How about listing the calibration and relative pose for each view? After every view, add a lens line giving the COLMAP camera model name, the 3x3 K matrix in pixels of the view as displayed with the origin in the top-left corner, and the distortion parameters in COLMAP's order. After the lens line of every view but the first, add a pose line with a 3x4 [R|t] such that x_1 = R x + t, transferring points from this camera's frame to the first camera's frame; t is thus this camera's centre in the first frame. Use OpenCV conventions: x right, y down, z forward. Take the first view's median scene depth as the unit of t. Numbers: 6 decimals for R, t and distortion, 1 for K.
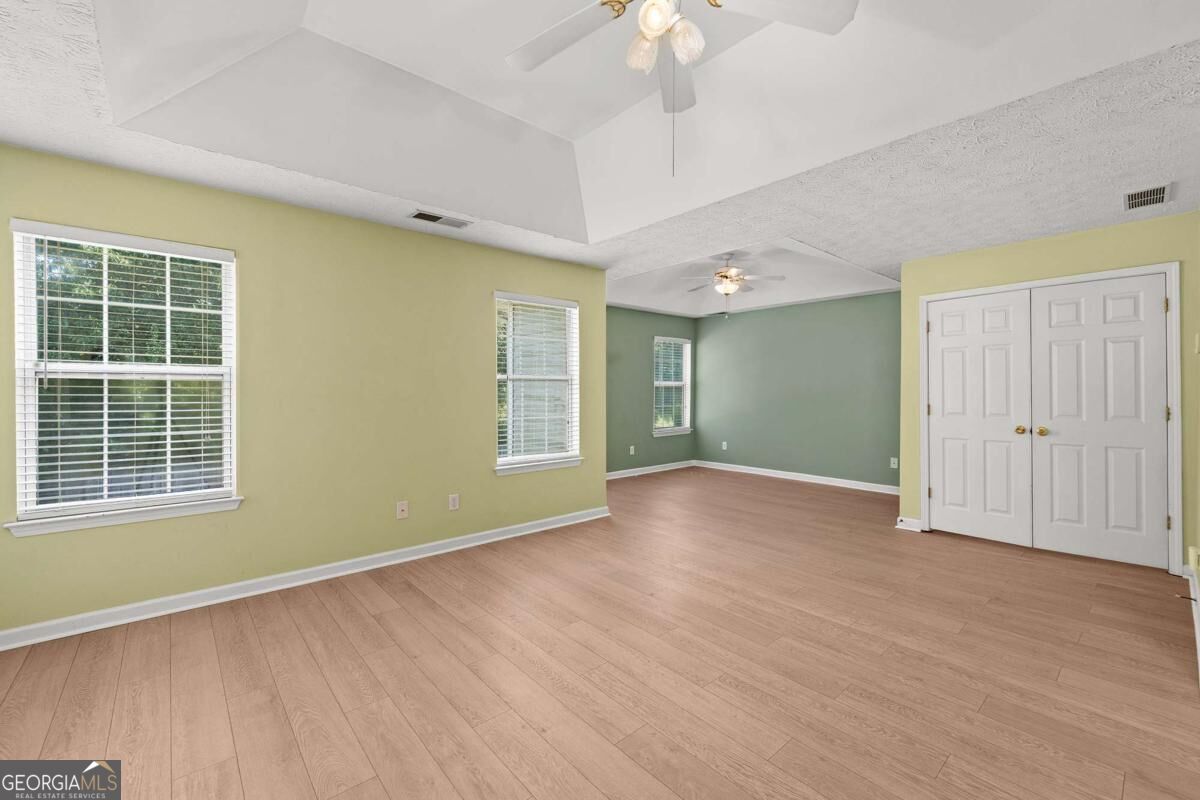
lens RADIAL K [[488.5, 0, 585.5], [0, 488.5, 384.0], [0, 0, 1]] dist [-0.000419, -0.000154]
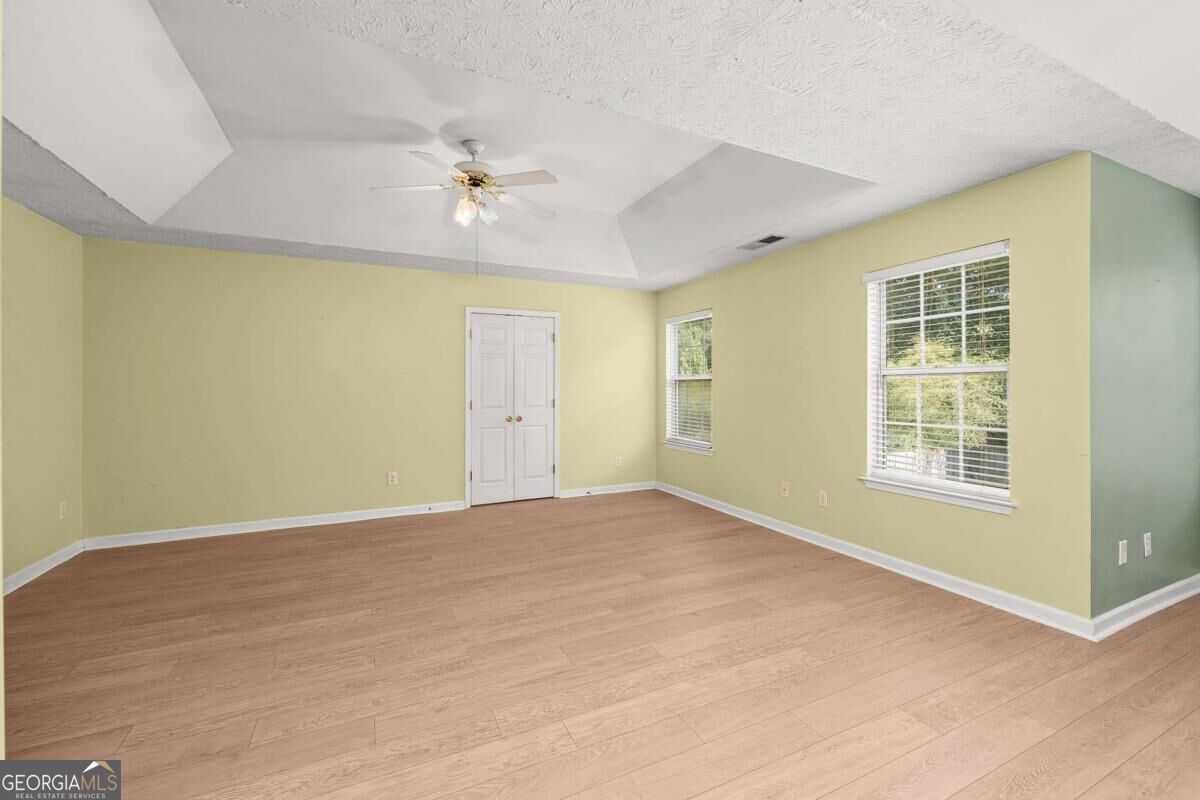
lens RADIAL K [[488.5, 0, 599.2], [0, 488.5, 395.1], [0, 0, 1]] dist [-0.000419, -0.000154]
pose [[-0.247482, 0.013546, -0.968798, 1.304470], [0.012953, 0.999859, 0.010671, 0.036883], [0.968806, -0.009908, -0.247622, 1.351246]]
